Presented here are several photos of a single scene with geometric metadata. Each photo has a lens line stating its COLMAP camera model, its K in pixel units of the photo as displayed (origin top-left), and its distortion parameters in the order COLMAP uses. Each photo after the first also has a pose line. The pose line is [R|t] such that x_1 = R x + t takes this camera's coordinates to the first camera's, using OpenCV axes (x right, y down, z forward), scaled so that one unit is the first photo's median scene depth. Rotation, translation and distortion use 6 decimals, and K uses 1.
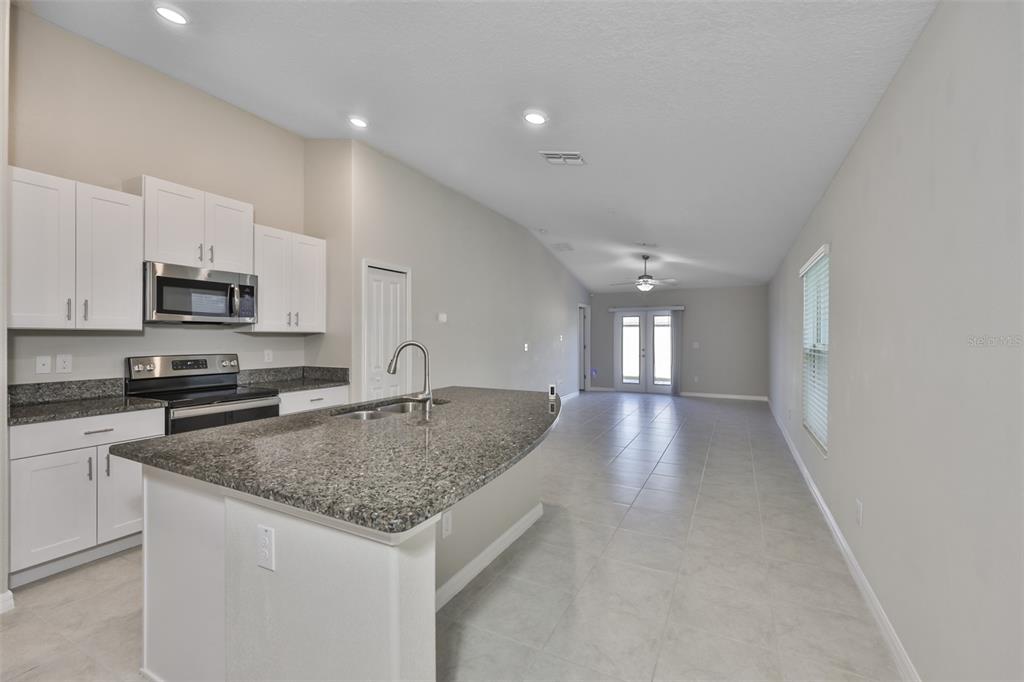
lens RADIAL K [[441.2, 0, 514.0], [0, 441.2, 336.5], [0, 0, 1]] dist [-0.000661, -0.000423]
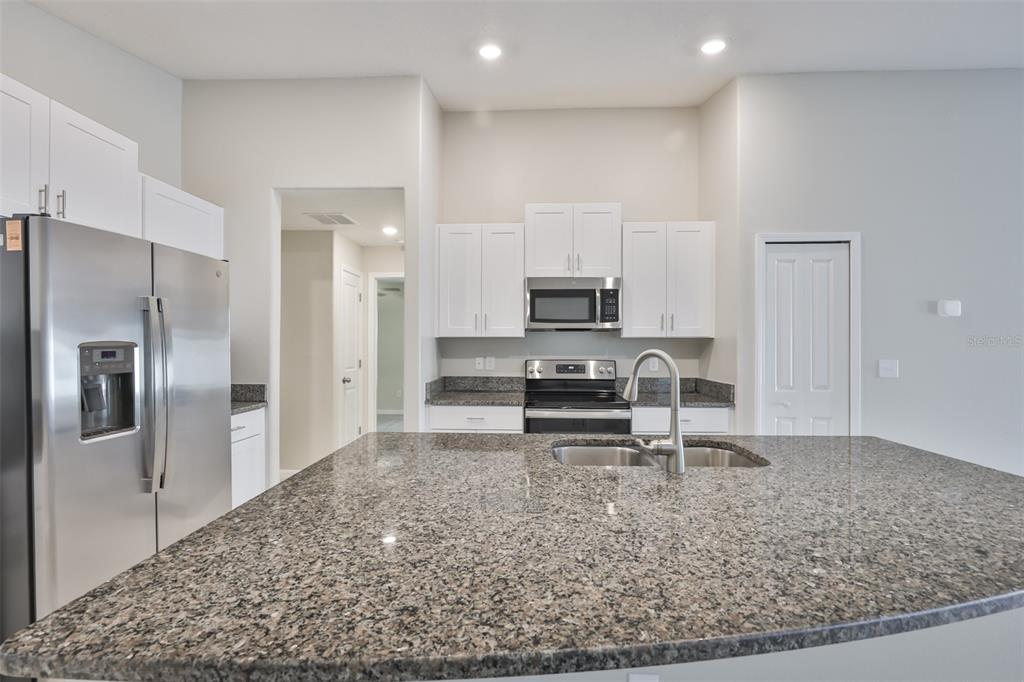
lens RADIAL K [[441.2, 0, 514.0], [0, 441.2, 336.5], [0, 0, 1]] dist [-0.000661, -0.000423]
pose [[0.412862, -0.013087, -0.910700, 0.226645], [-0.001959, 0.999882, -0.015257, 0.001898], [0.910792, 0.008083, 0.412787, 0.549476]]
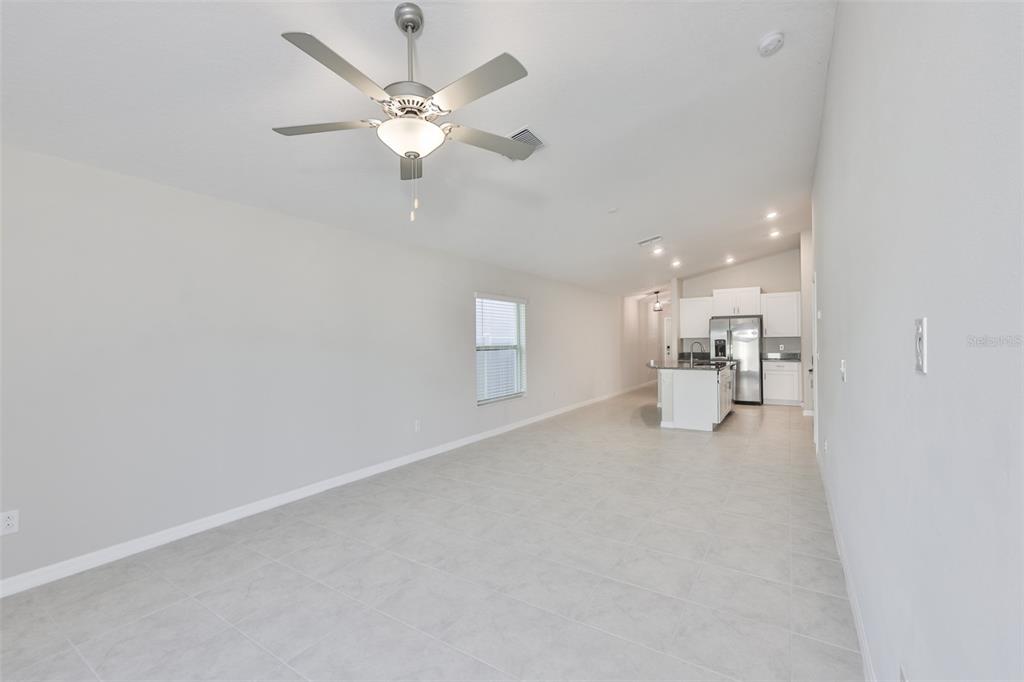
lens RADIAL K [[445.7, 0, 505.2], [0, 445.7, 341.1], [0, 0, 1]] dist [-0.000721, -0.000097]
pose [[-0.993906, 0.006649, 0.110027, 0.668001], [0.006575, 0.999978, -0.001031, 0.007141], [-0.110032, -0.000302, -0.993928, 3.822274]]
